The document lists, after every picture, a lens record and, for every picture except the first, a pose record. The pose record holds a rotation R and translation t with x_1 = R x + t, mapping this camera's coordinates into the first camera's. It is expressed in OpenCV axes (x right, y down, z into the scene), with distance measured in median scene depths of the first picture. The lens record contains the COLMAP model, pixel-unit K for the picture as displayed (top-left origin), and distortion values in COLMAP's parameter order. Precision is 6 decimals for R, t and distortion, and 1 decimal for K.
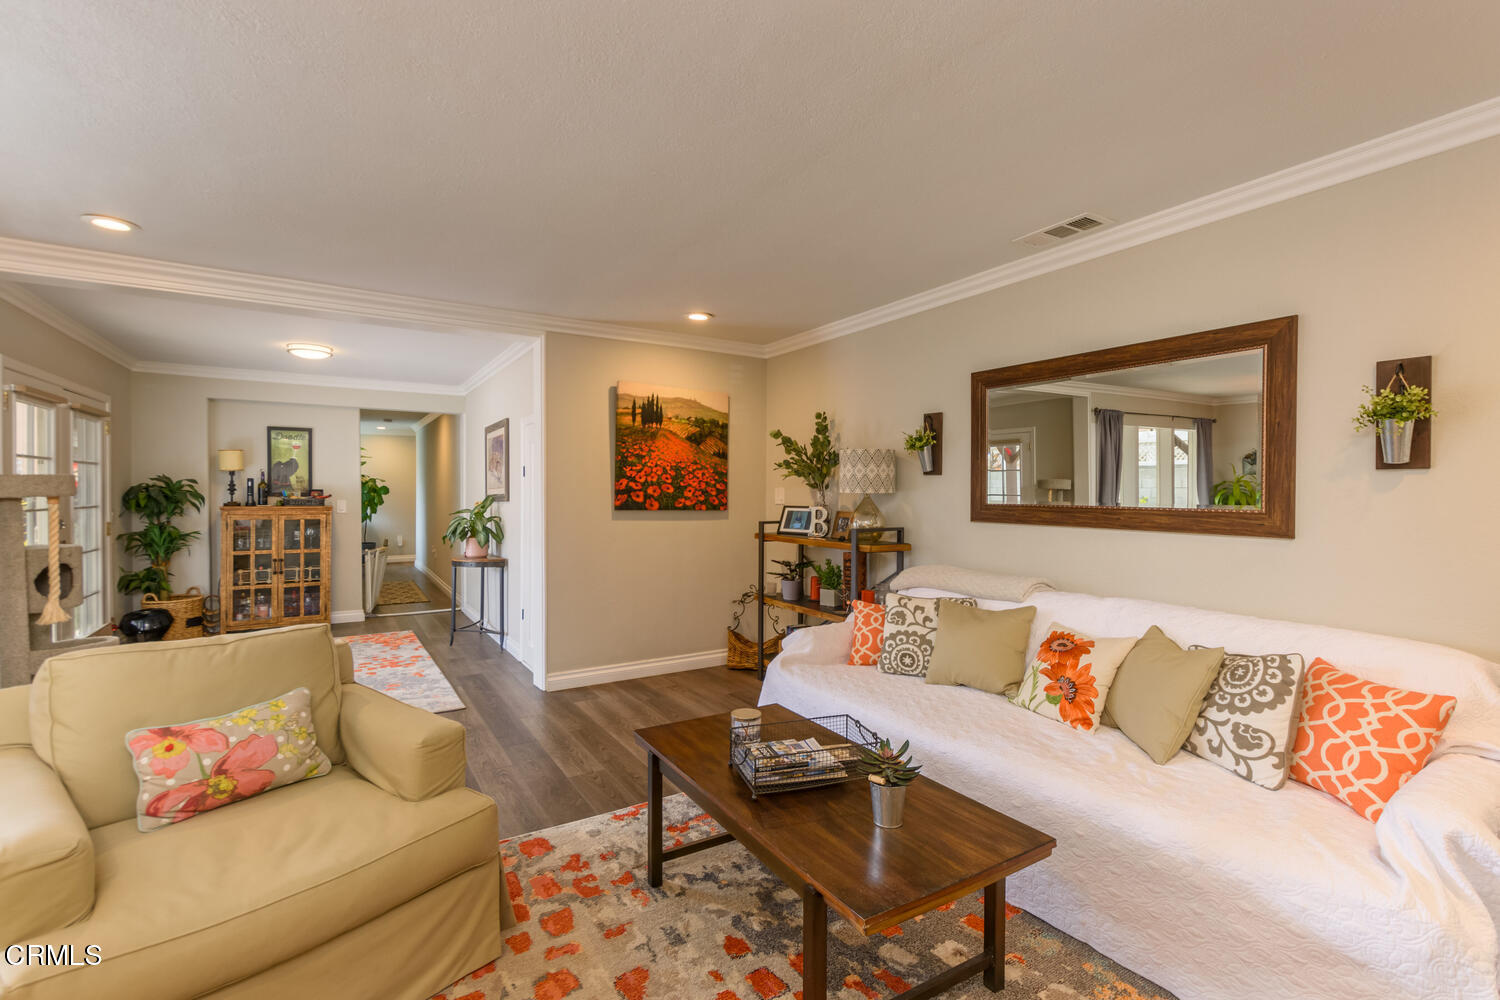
lens RADIAL K [[691.2, 0, 750.2], [0, 691.2, 497.5], [0, 0, 1]] dist [0.024315, -0.003606]
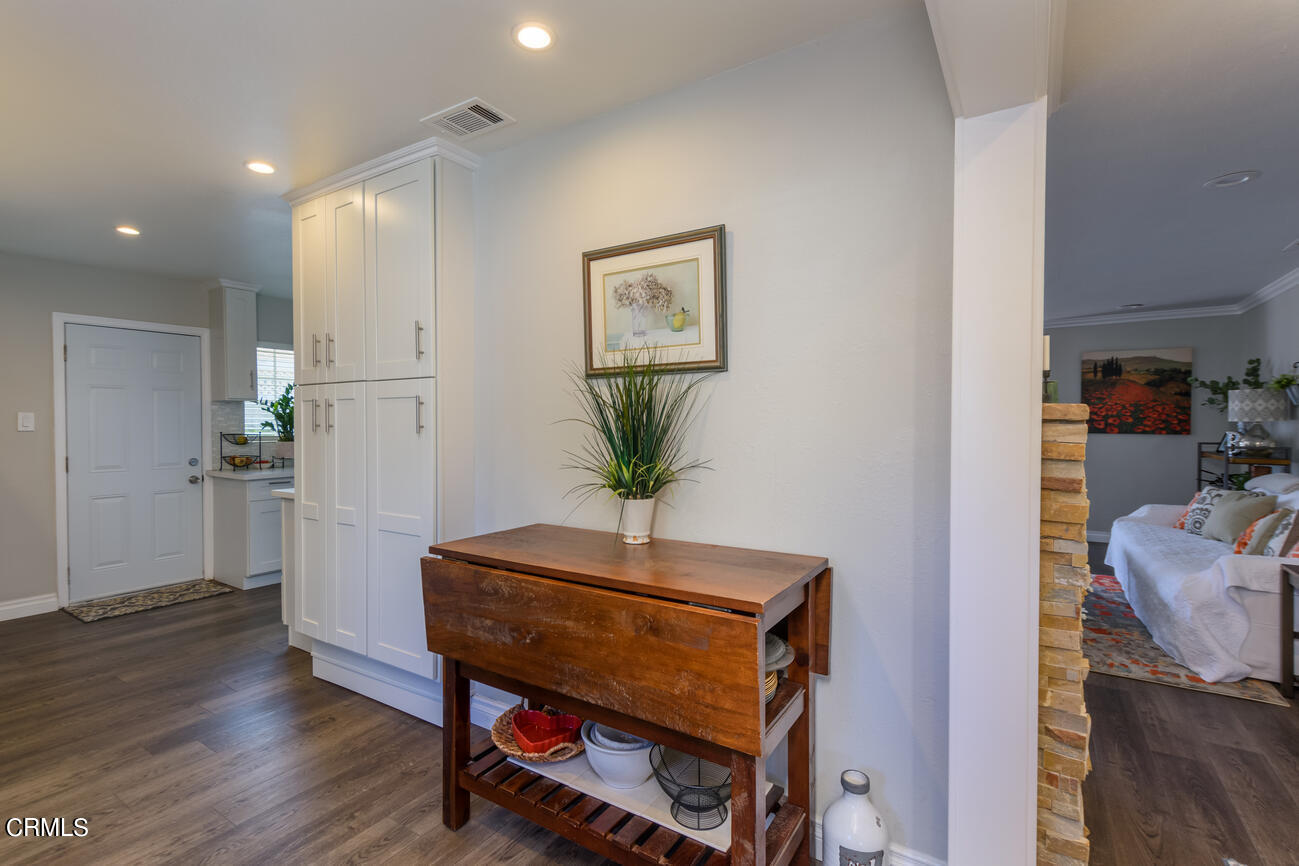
lens RADIAL K [[598.5, 0, 647.5], [0, 598.5, 428.2], [0, 0, 1]] dist [0.024315, -0.003606]
pose [[0.443371, 0.003848, -0.896330, 0.588385], [-0.002502, 0.999992, 0.003055, 0.005076], [0.896335, 0.000888, 0.443377, -0.493201]]
